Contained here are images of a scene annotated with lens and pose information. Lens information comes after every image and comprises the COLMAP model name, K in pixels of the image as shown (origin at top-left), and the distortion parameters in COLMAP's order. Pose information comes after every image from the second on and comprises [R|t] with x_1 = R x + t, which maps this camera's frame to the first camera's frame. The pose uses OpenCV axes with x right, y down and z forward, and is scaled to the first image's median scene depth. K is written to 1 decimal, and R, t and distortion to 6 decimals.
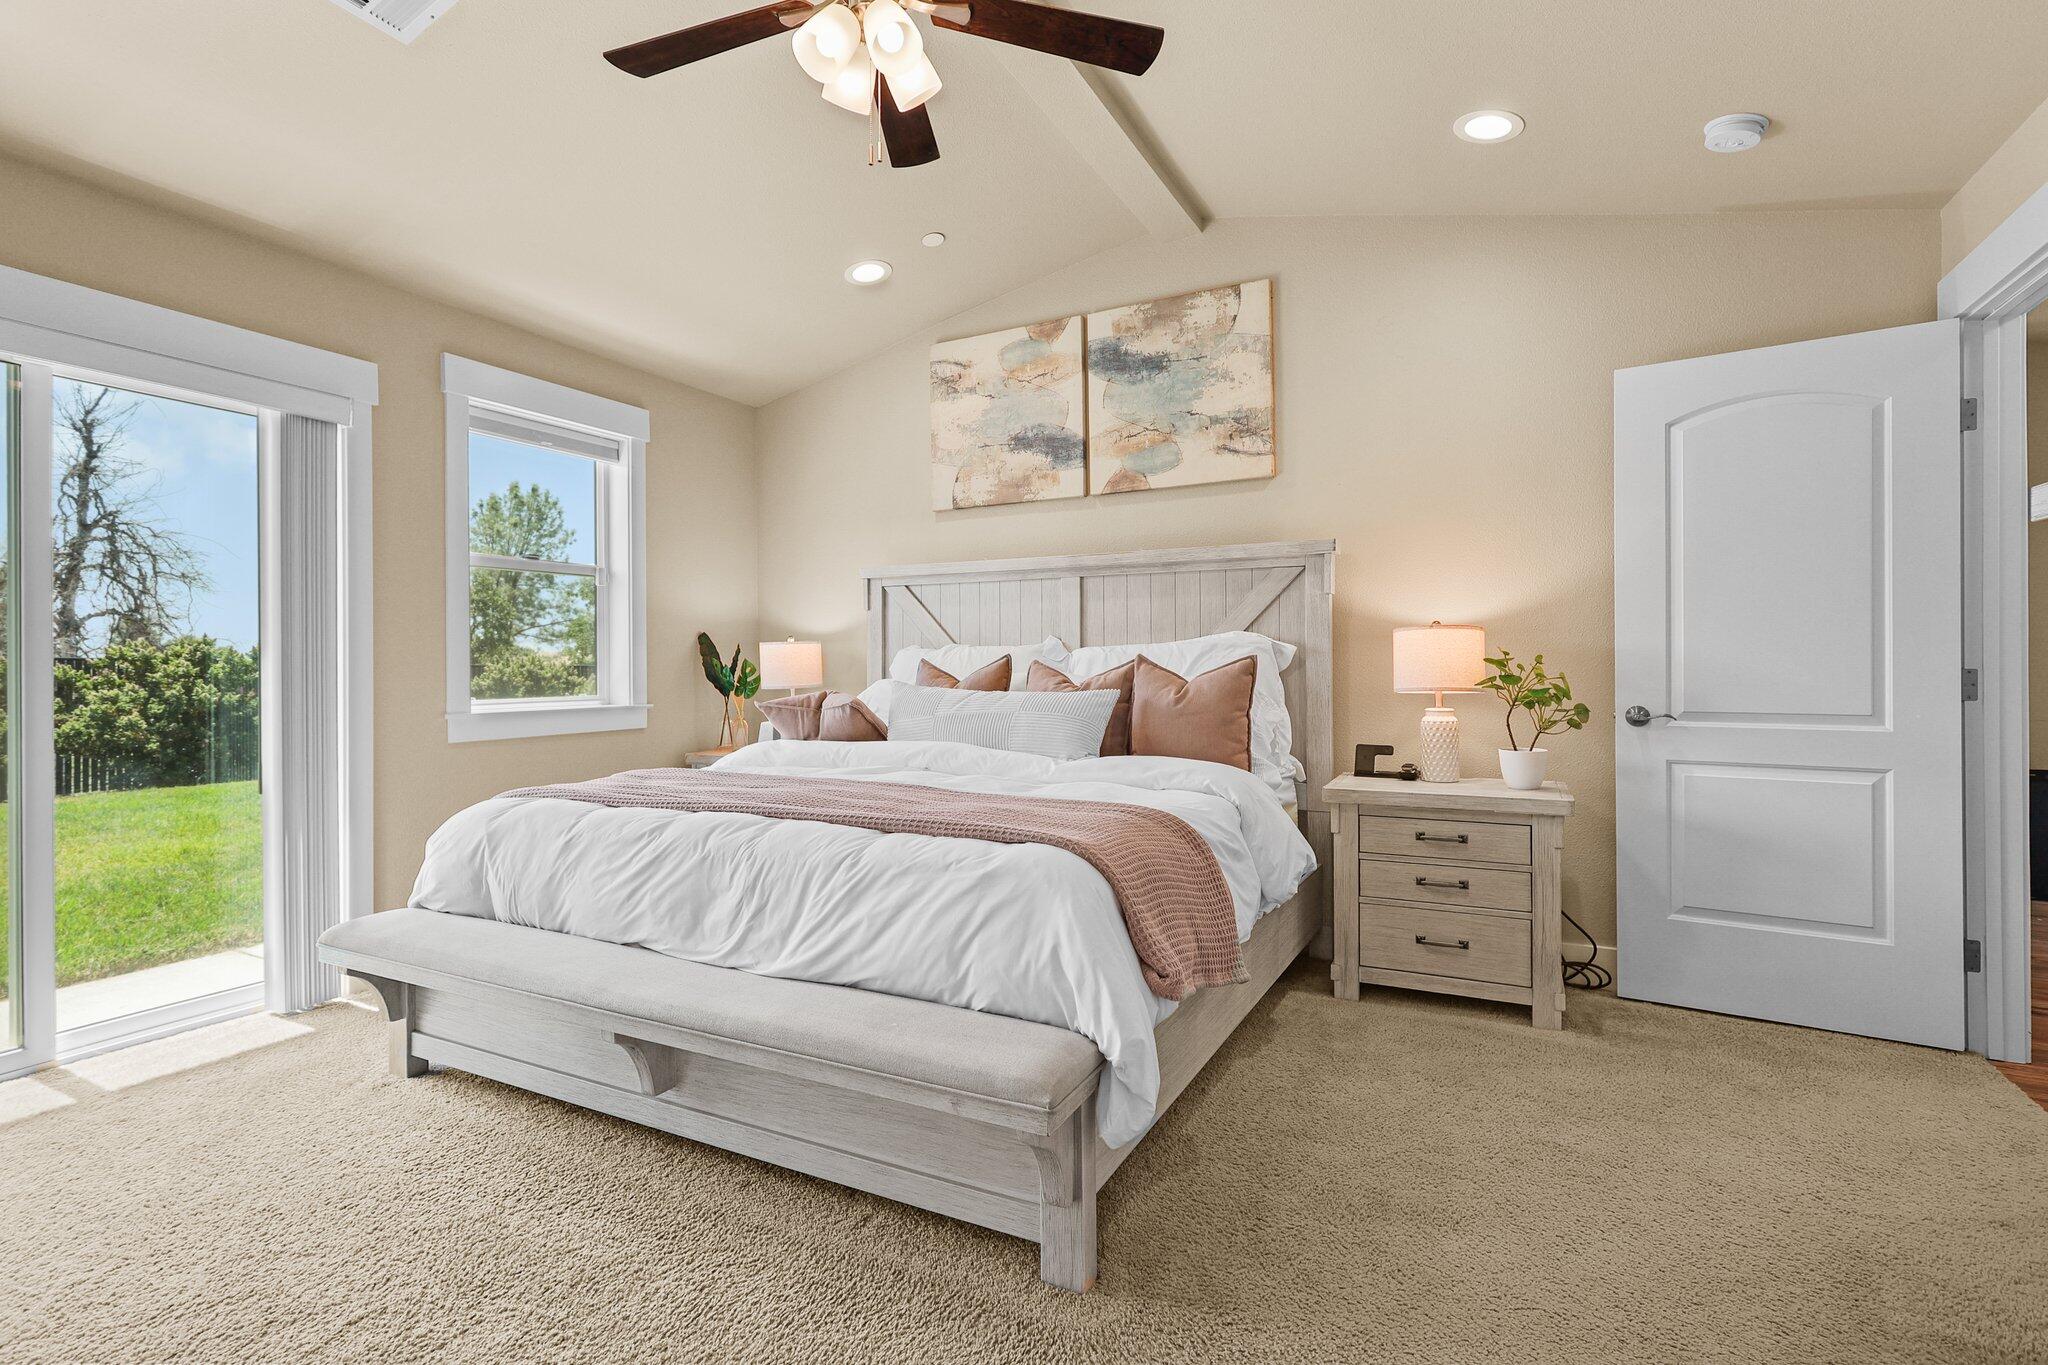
lens RADIAL K [[954.5, 0, 1030.0], [0, 954.5, 677.1], [0, 0, 1]] dist [-0.000078, 0.000961]
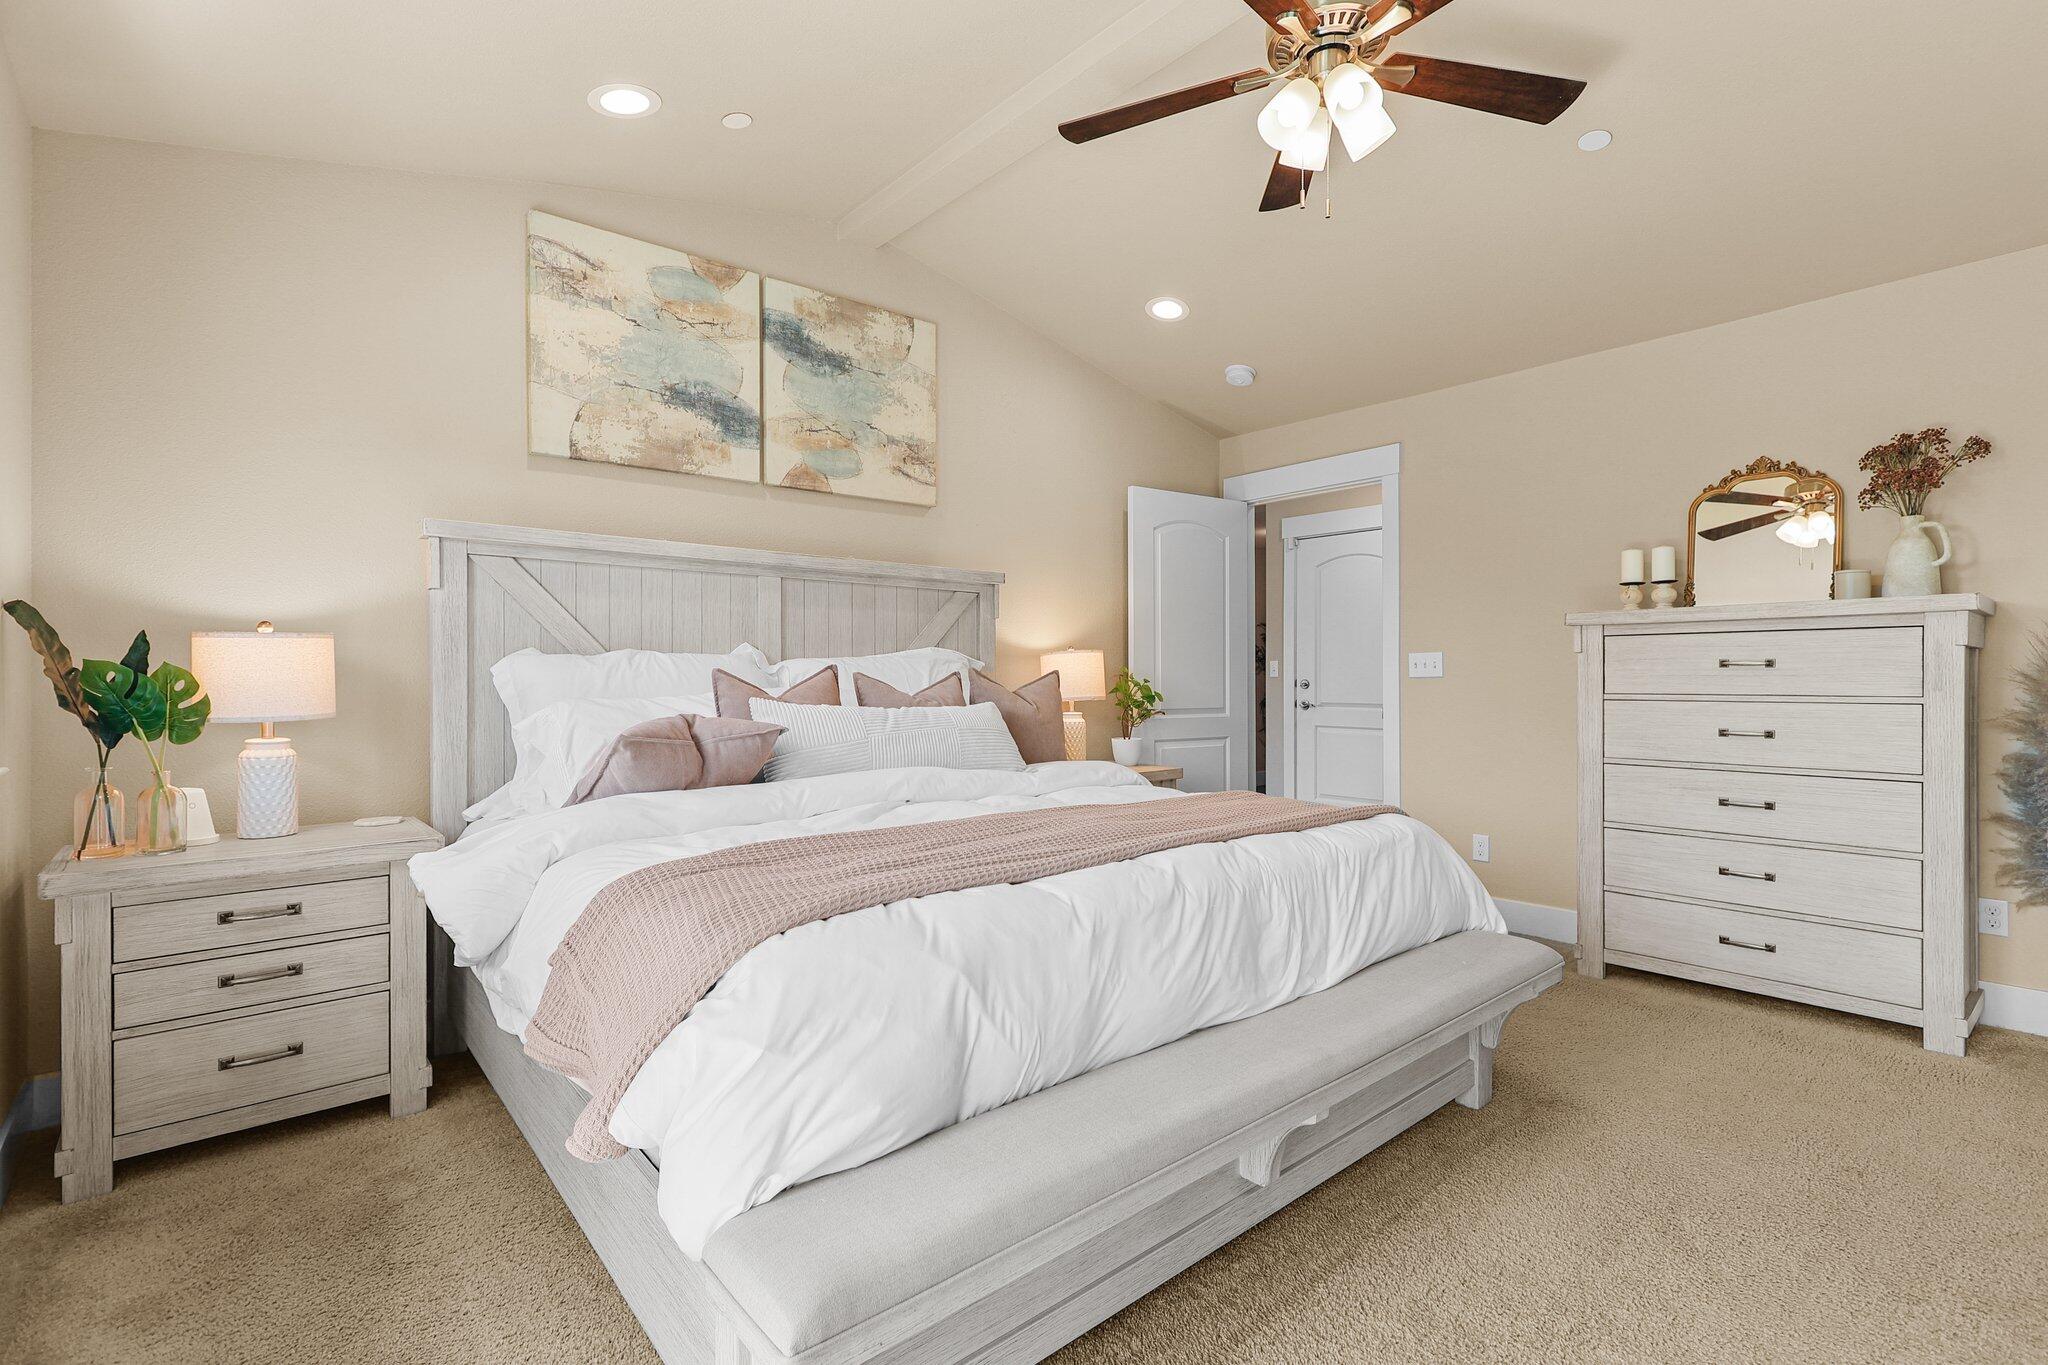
lens RADIAL K [[954.5, 0, 1023.6], [0, 954.5, 680.8], [0, 0, 1]] dist [-0.000078, 0.000961]
pose [[0.373943, 0.004593, 0.927440, -0.664872], [0.014451, 0.999837, -0.010779, 0.001283], [-0.927339, 0.017433, 0.373816, 0.468103]]
